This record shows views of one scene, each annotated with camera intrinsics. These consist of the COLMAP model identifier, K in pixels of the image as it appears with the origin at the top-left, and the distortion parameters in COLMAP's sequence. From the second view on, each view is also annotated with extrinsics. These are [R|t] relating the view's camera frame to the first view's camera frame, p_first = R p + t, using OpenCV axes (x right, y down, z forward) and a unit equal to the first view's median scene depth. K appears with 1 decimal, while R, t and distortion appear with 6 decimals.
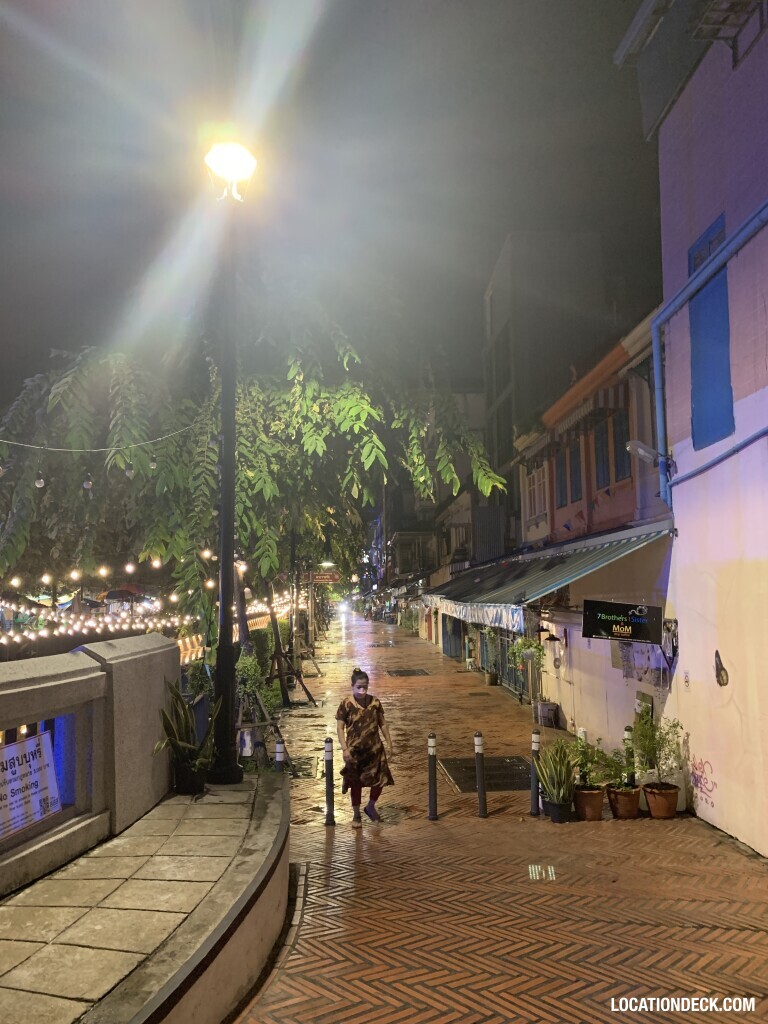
lens RADIAL K [[784.6, 0, 383.0], [0, 784.6, 514.6], [0, 0, 1]] dist [0.047914, -0.046637]
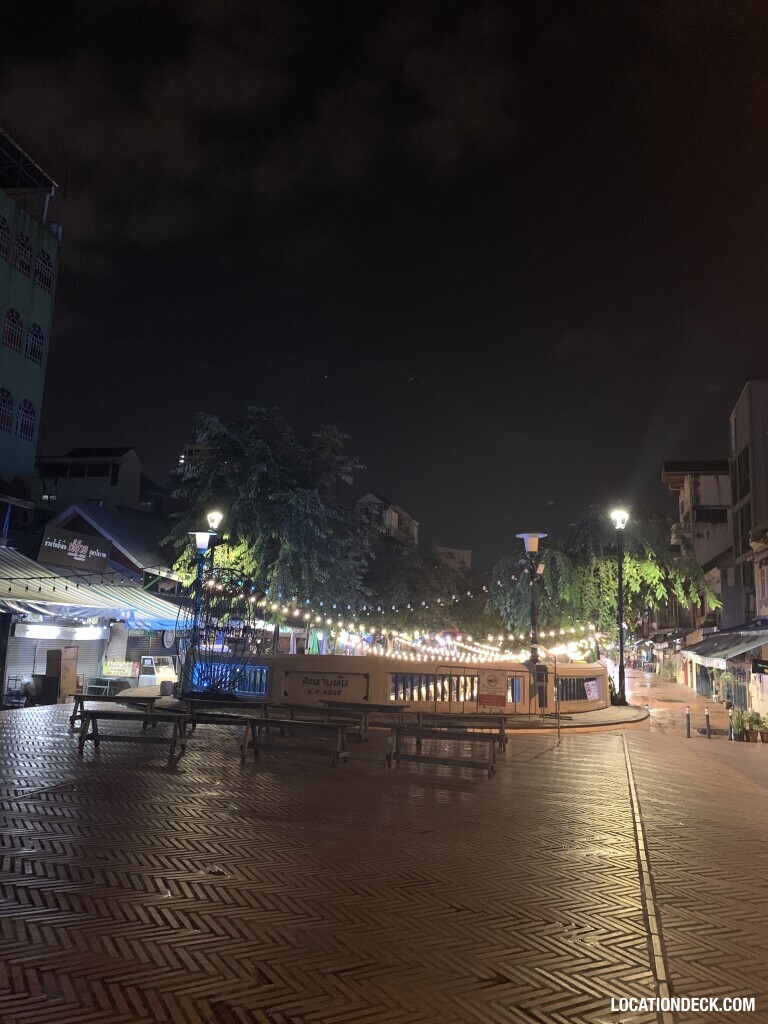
lens RADIAL K [[784.6, 0, 388.8], [0, 784.6, 507.8], [0, 0, 1]] dist [0.047914, -0.046637]
pose [[0.955627, -0.000375, -0.294580, -0.037557], [-0.017774, 0.998104, -0.058930, -0.068887], [0.294044, 0.061551, 0.953808, -0.606582]]
